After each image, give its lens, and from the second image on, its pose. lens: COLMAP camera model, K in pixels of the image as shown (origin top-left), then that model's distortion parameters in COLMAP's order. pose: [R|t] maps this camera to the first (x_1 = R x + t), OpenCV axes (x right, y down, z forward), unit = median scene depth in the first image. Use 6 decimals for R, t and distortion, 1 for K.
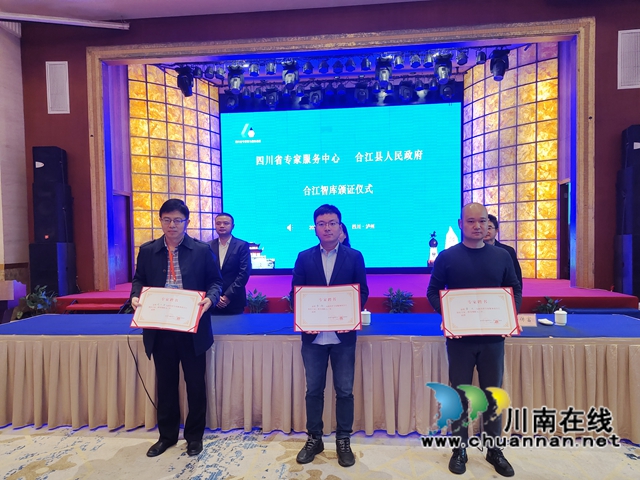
lens RADIAL K [[445.2, 0, 319.4], [0, 445.2, 254.3], [0, 0, 1]] dist [0.059782, -0.042924]
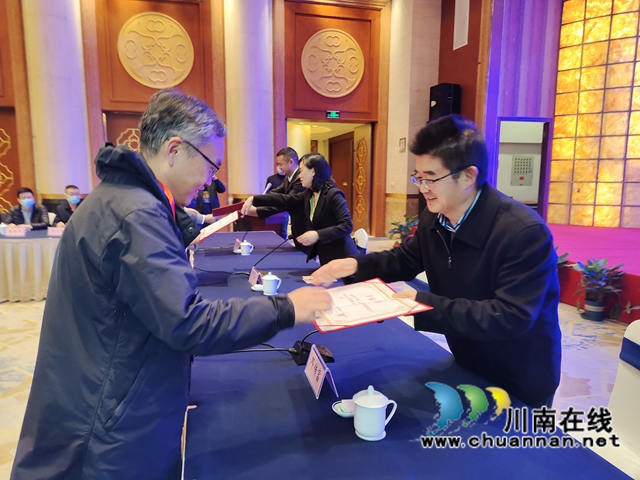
lens RADIAL K [[445.2, 0, 315.7], [0, 445.2, 235.2], [0, 0, 1]] dist [0.059782, -0.042924]
pose [[0.342138, 0.133222, -0.930158, 0.272966], [-0.036509, 0.991036, 0.128512, -0.011436], [0.938940, -0.010010, 0.343934, 0.305461]]
